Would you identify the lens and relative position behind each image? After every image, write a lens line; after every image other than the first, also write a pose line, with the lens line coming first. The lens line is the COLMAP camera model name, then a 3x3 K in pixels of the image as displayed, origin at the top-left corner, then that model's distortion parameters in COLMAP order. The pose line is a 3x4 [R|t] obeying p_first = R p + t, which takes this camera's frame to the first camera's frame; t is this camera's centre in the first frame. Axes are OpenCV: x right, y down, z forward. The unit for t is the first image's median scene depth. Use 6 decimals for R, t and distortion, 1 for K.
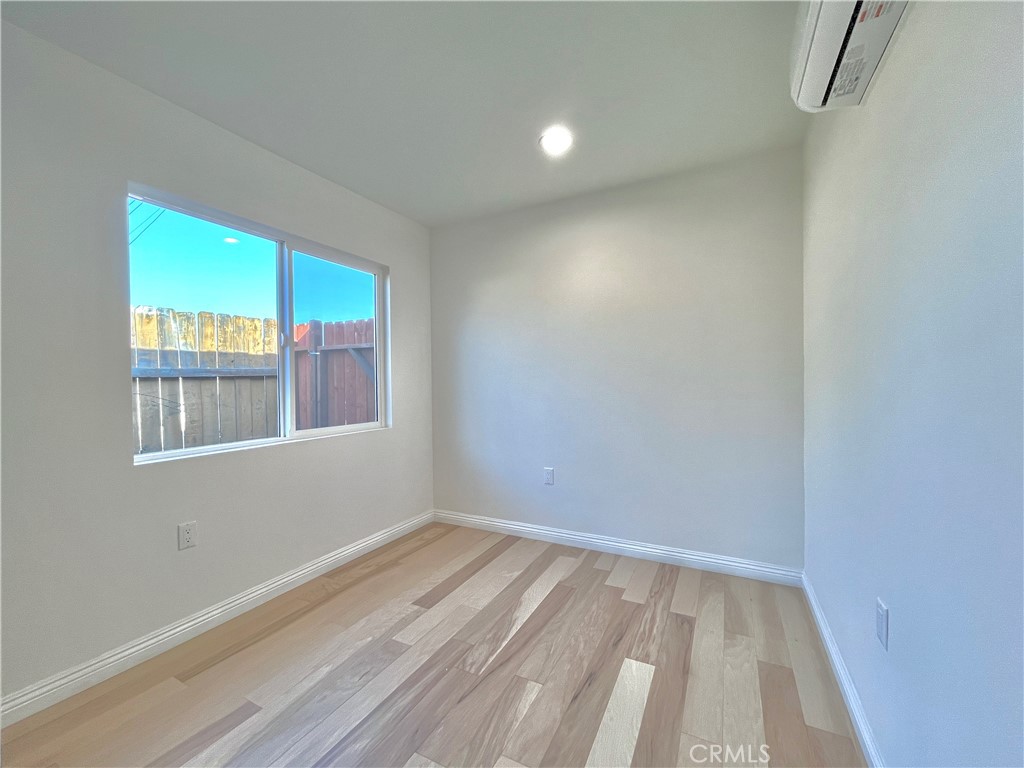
lens RADIAL K [[414.5, 0, 510.9], [0, 414.5, 384.7], [0, 0, 1]] dist [0.003448, 0.000503]
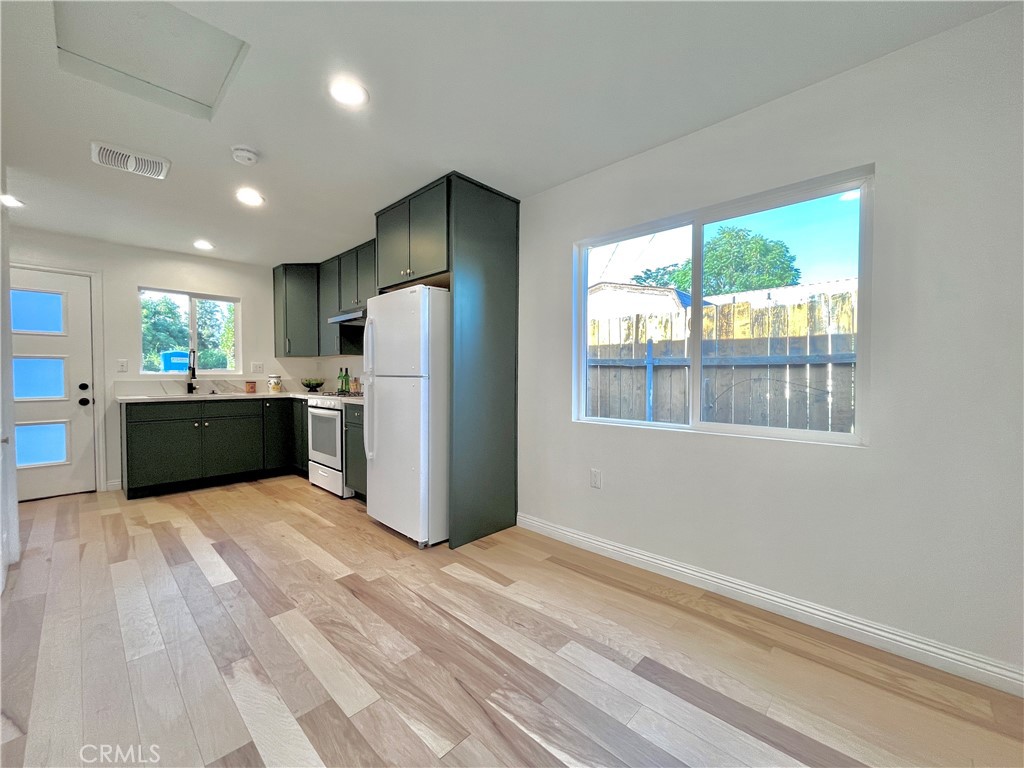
lens RADIAL K [[414.5, 0, 510.5], [0, 414.5, 383.4], [0, 0, 1]] dist [0.003448, 0.000503]
pose [[-0.273151, 0.033334, -0.961393, 0.549319], [-0.000547, 0.999394, 0.034807, -0.007686], [0.961971, 0.010034, -0.272968, 0.951819]]
